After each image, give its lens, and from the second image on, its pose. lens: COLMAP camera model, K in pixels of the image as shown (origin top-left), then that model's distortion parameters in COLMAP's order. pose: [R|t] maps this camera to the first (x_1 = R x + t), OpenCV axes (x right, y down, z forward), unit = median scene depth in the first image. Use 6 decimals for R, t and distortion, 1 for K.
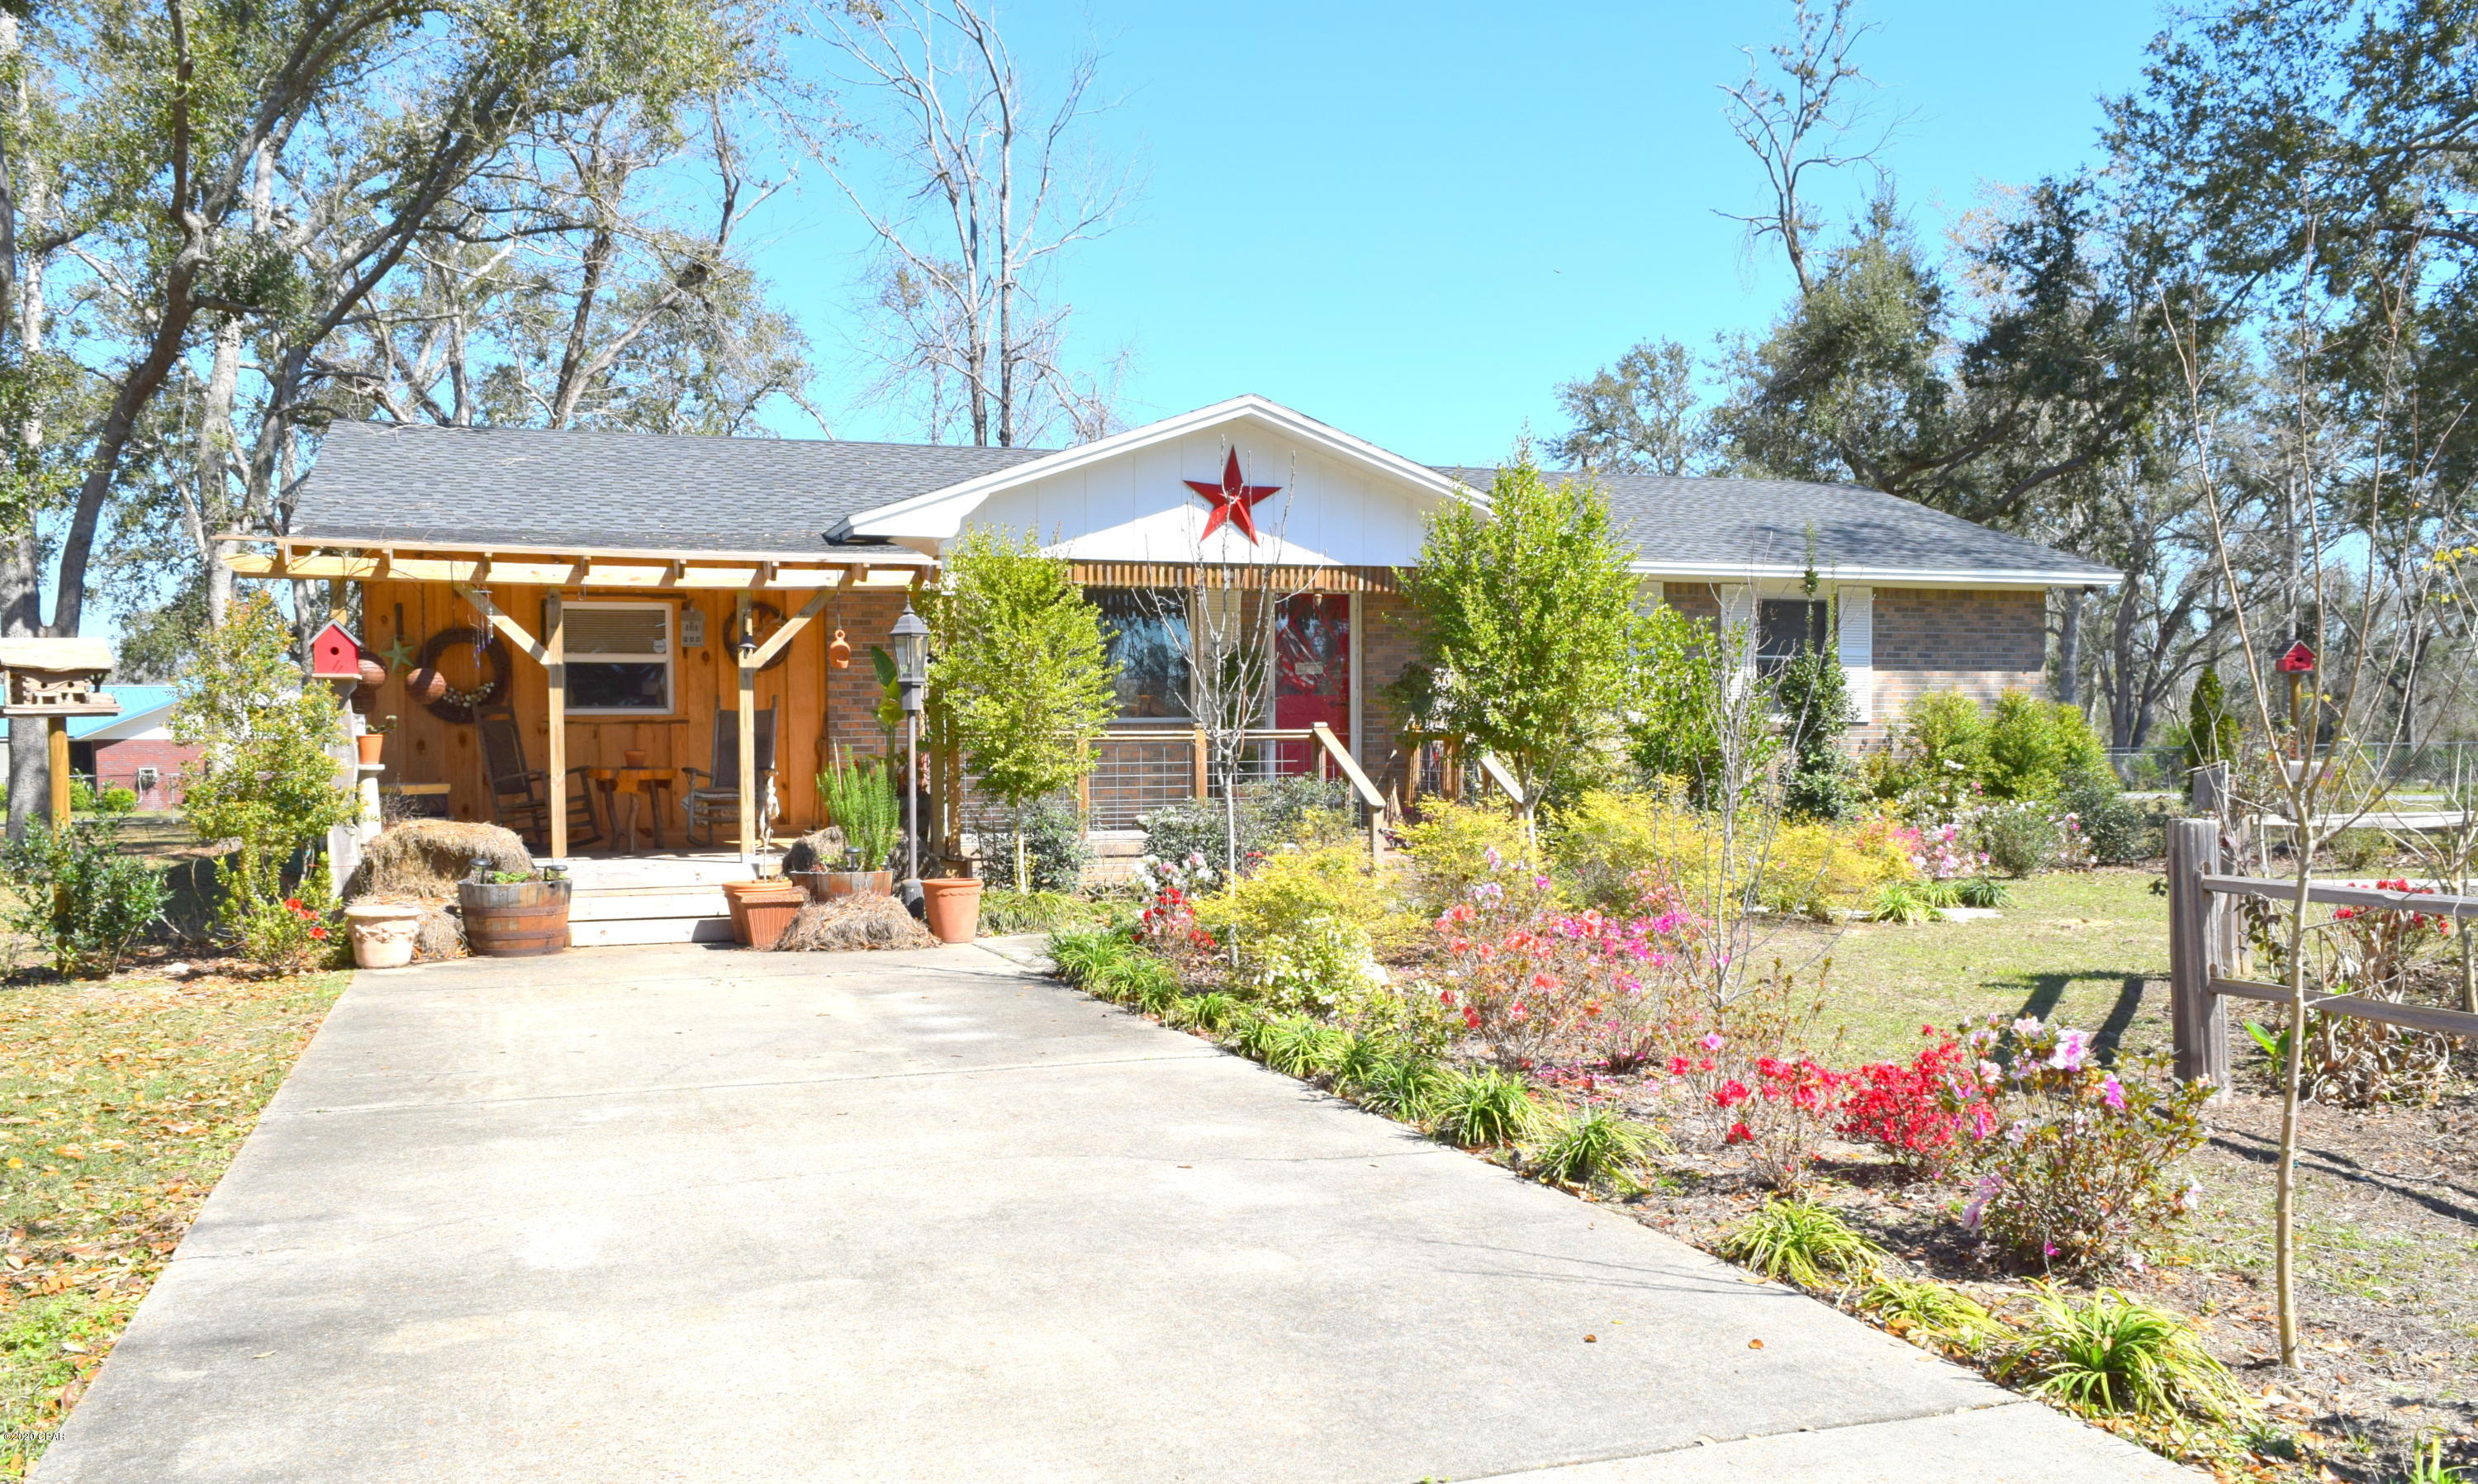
lens RADIAL K [[2132.0, 0, 1235.8], [0, 2132.0, 832.5], [0, 0, 1]] dist [0.000795, -0.001084]
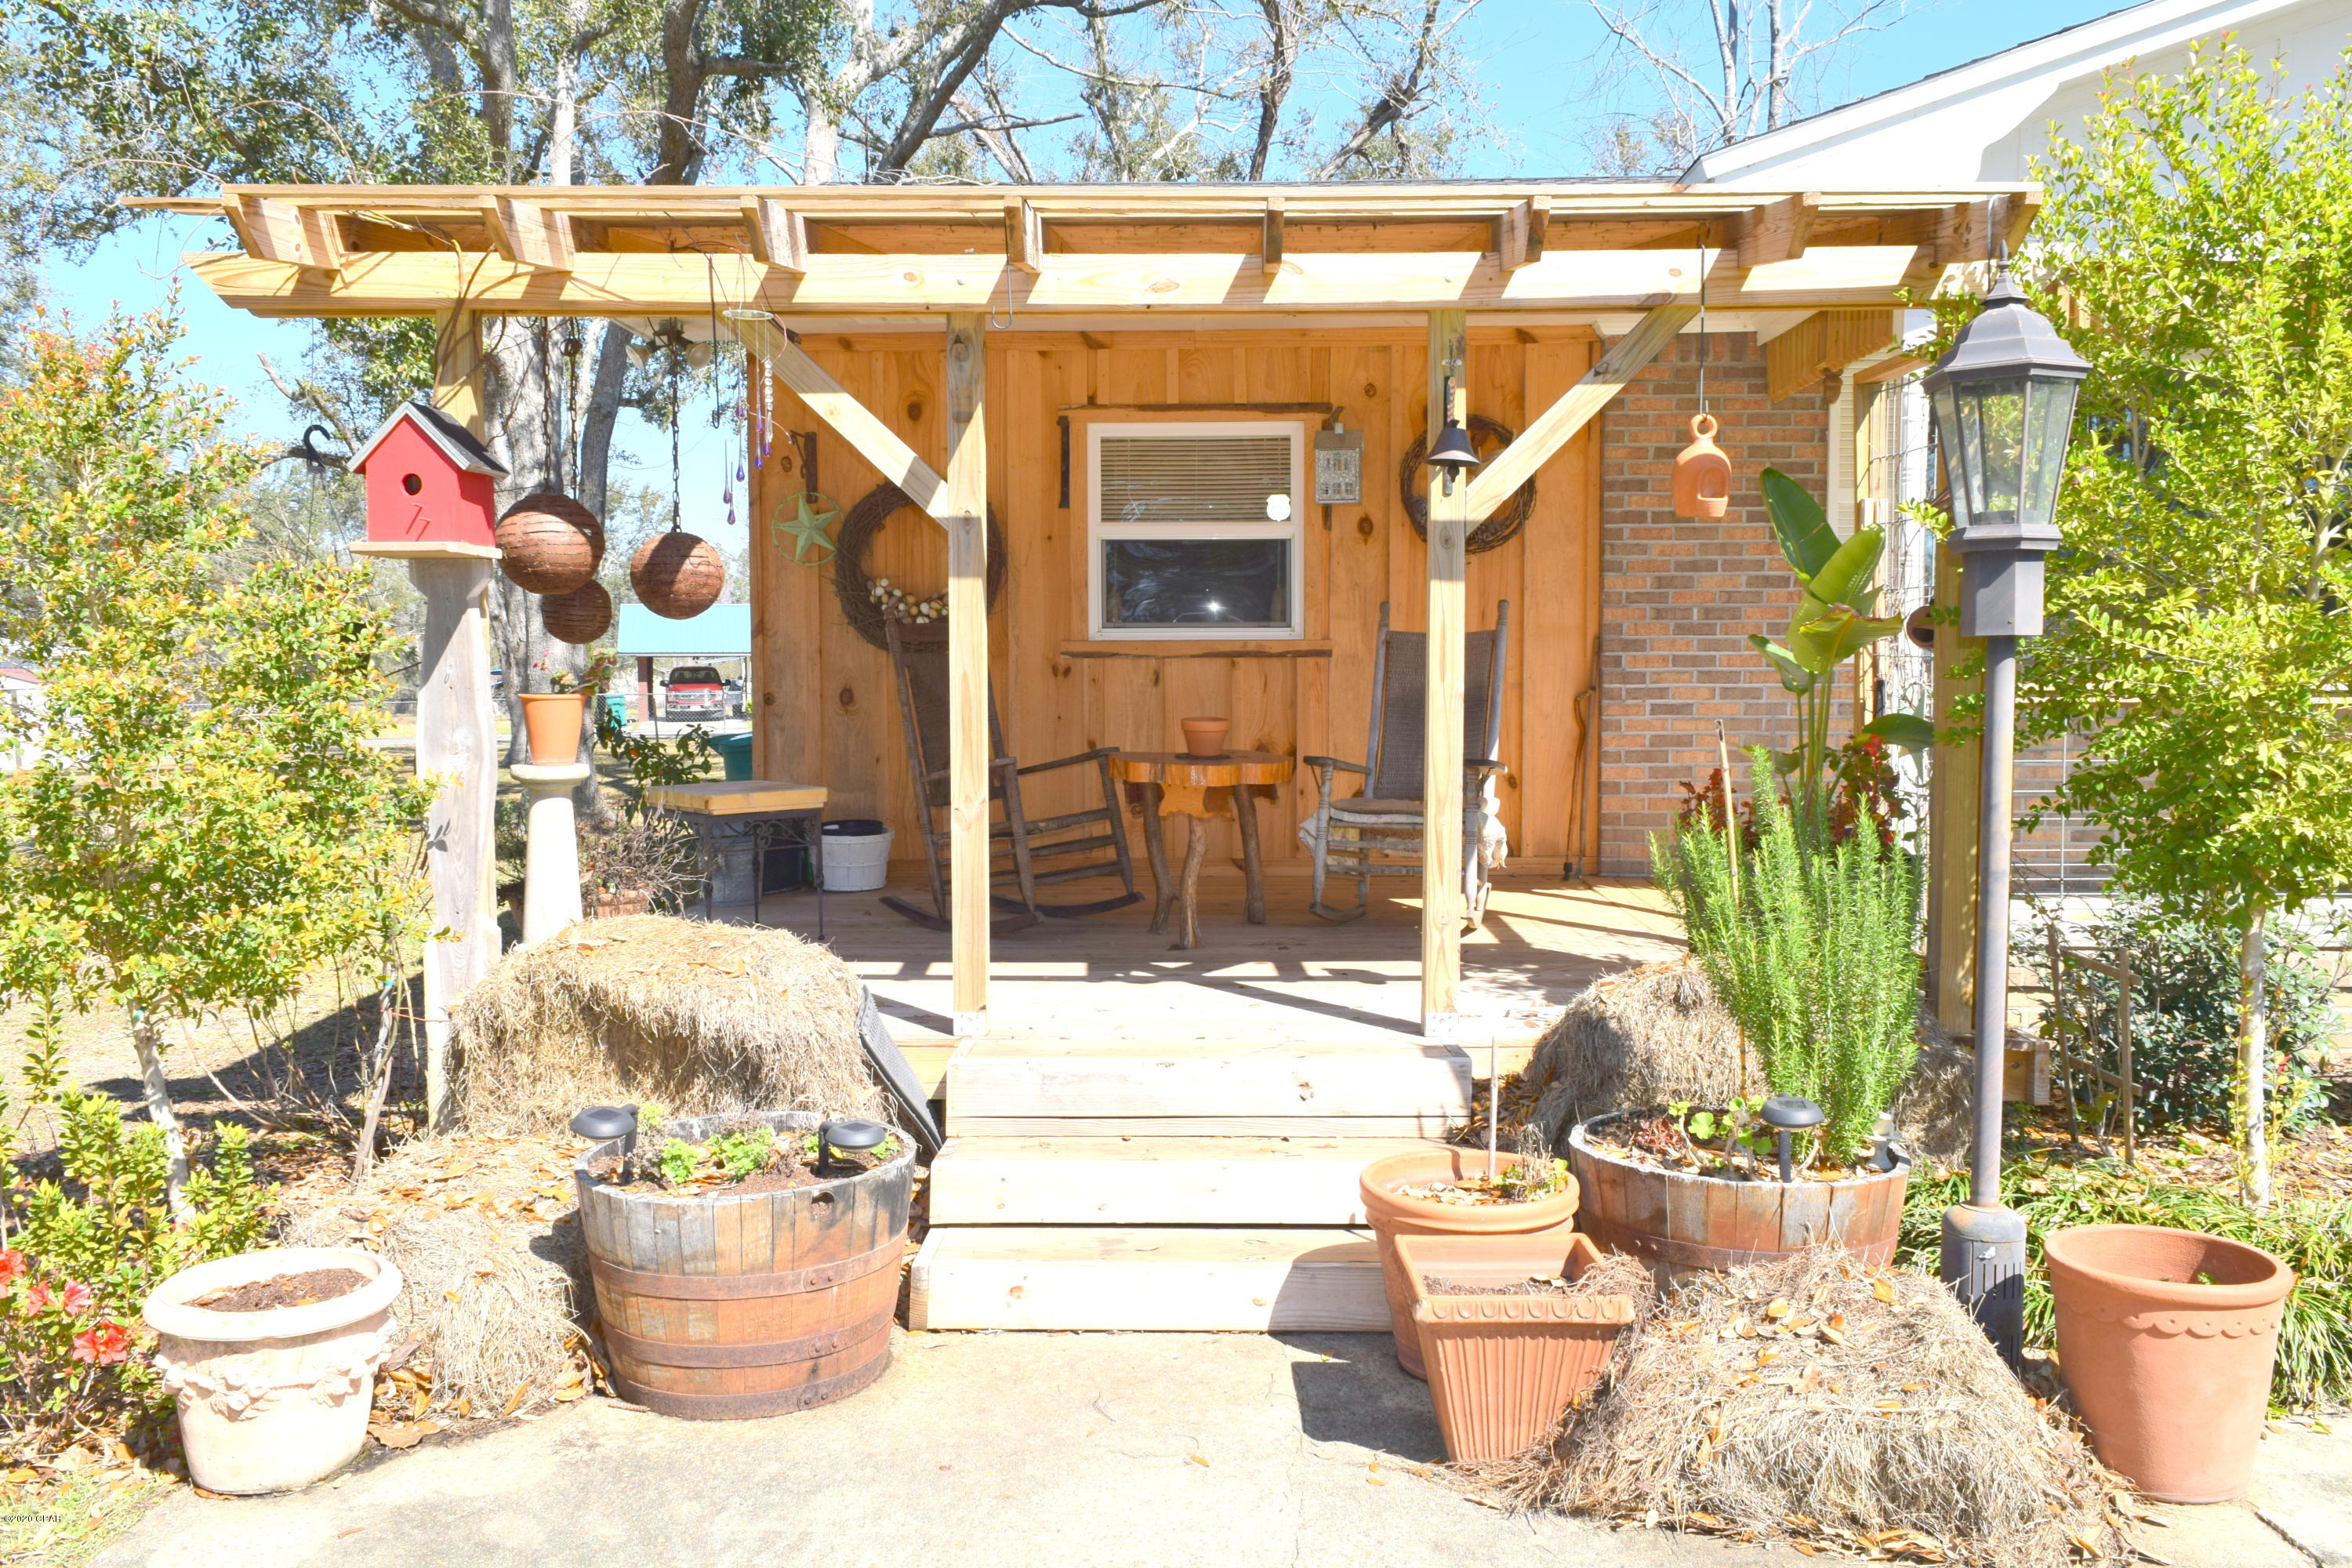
lens RADIAL K [[1871.3, 0, 1176.0], [0, 1871.3, 784.0], [0, 0, 1]] dist [-0.034719, -0.001053]
pose [[0.935315, 0.029637, -0.352574, -0.156293], [-0.020093, 0.999327, 0.030698, -0.039886], [0.353246, -0.021628, 0.935280, 0.670929]]
